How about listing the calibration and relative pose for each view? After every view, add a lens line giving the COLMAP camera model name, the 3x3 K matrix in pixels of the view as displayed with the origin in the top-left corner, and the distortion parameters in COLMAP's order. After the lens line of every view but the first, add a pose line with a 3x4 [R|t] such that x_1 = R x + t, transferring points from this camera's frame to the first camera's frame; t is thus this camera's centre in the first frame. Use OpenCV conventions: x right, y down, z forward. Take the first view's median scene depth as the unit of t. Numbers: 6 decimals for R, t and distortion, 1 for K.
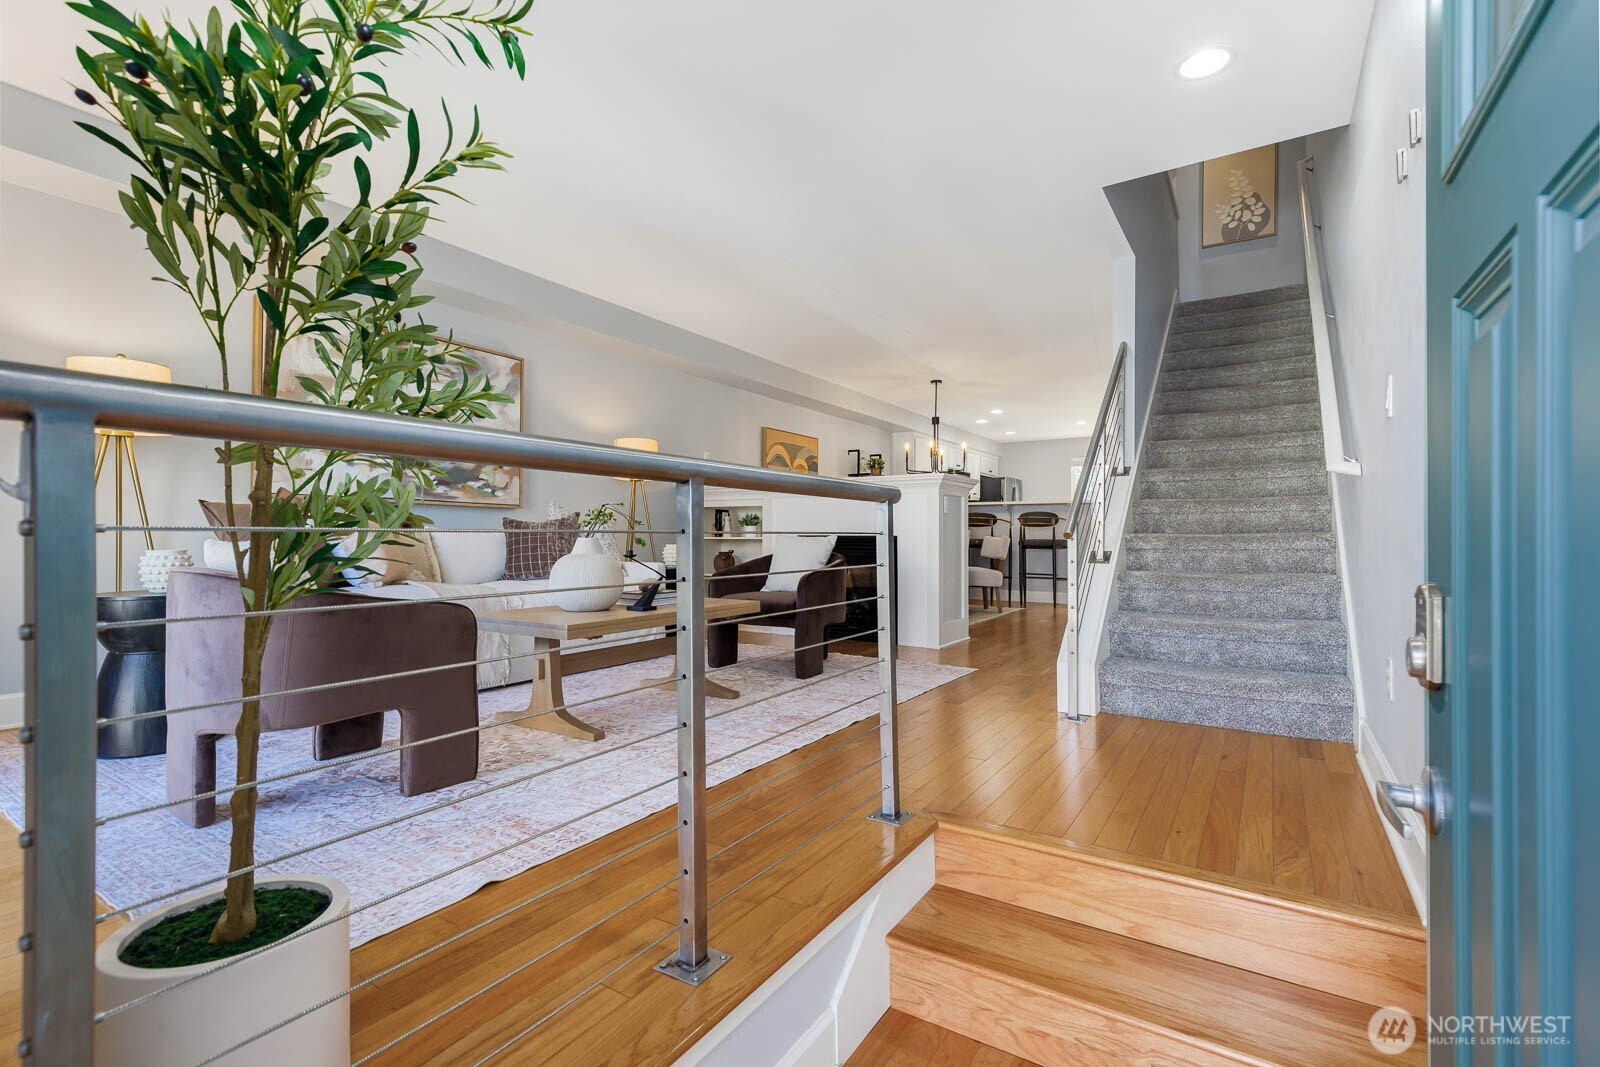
lens RADIAL K [[722.6, 0, 808.5], [0, 722.6, 530.0], [0, 0, 1]] dist [-0.000033, -0.000012]
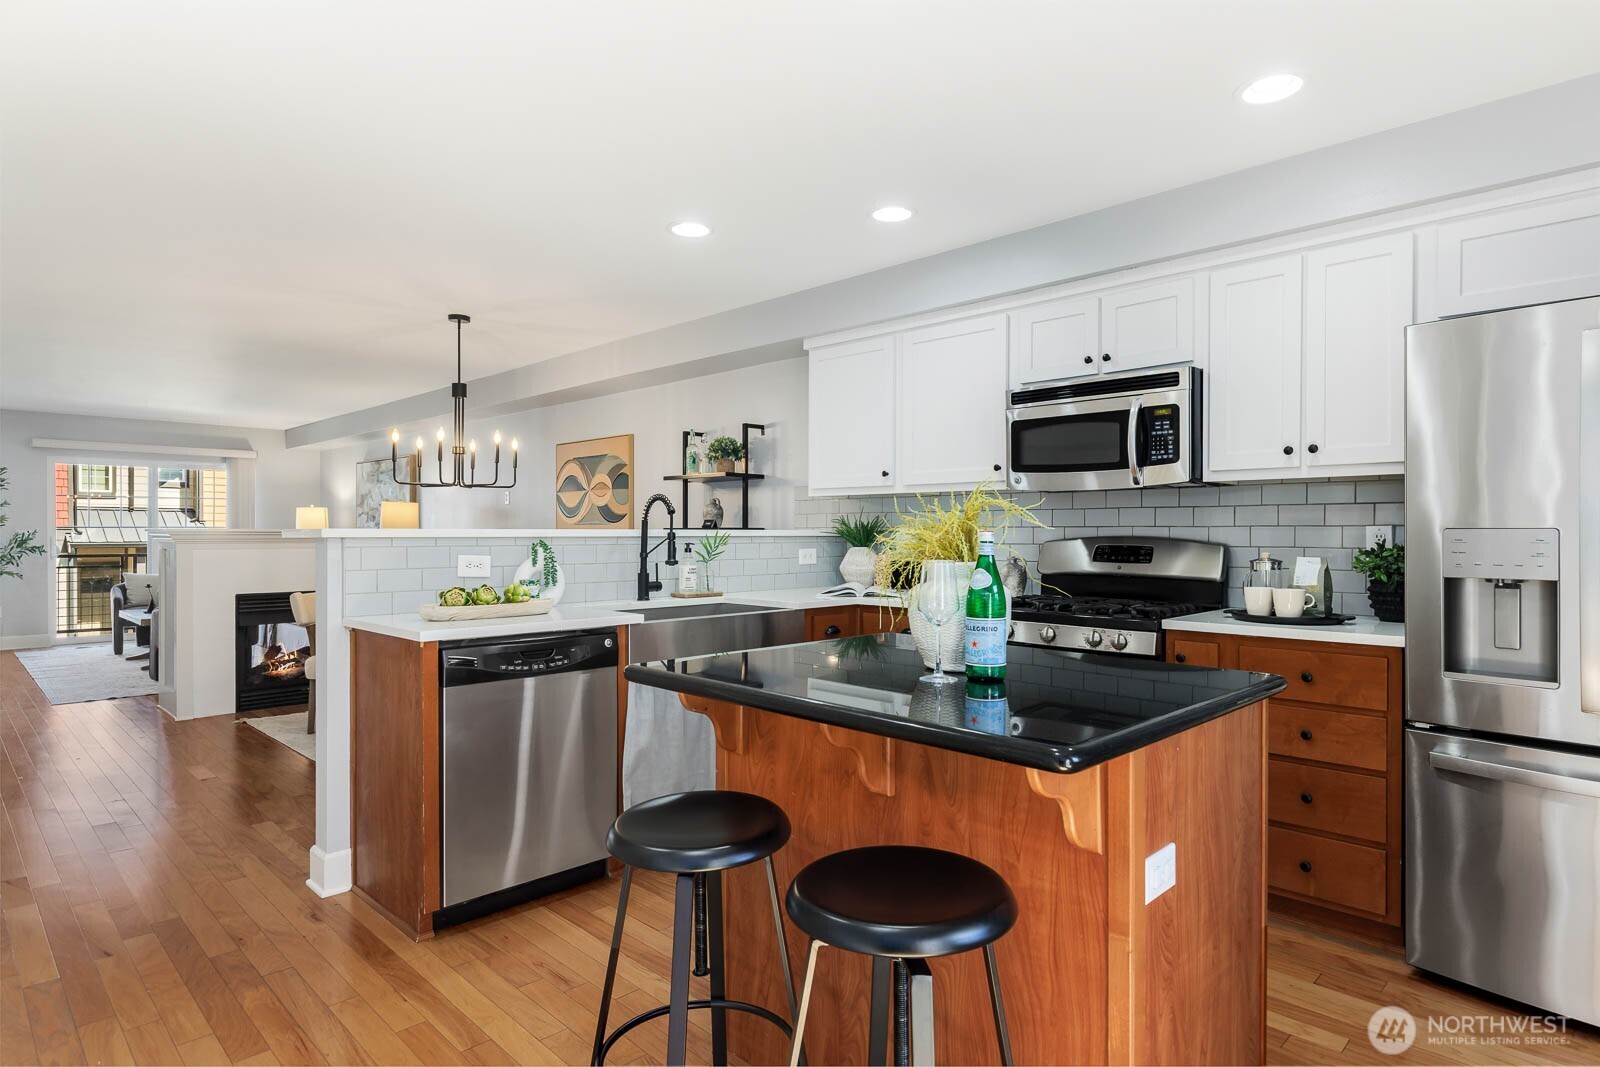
lens RADIAL K [[865.0, 0, 800.0], [0, 865.0, 533.5], [0, 0, 1]] dist [0.001932, 0.000231]
pose [[-0.207901, -0.001741, -0.978148, 1.277137], [0.009467, 0.999948, -0.003792, -0.066297], [0.978104, -0.010048, -0.207874, 2.336435]]
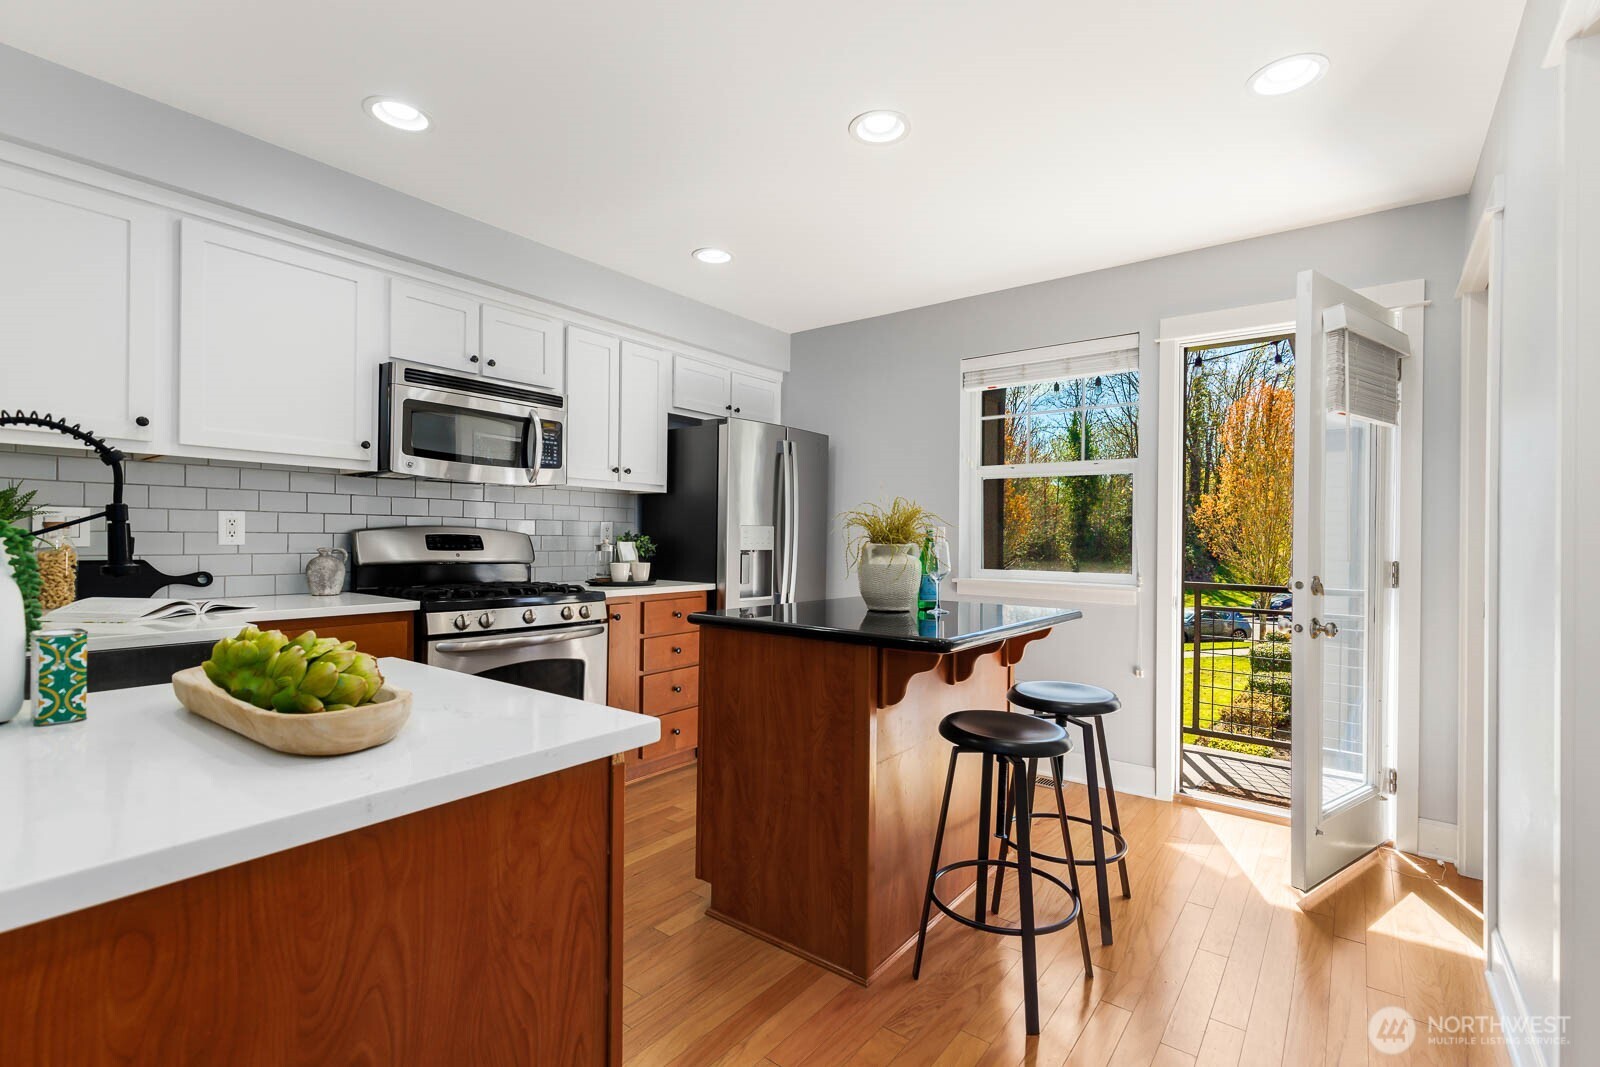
lens RADIAL K [[723.9, 0, 803.4], [0, 723.9, 538.5], [0, 0, 1]] dist [0.003063, 0.000352]
pose [[0.996311, 0.008827, -0.085362, 0.865102], [-0.007821, 0.999896, 0.012113, -0.063101], [0.085460, -0.011401, 0.996276, 1.806345]]
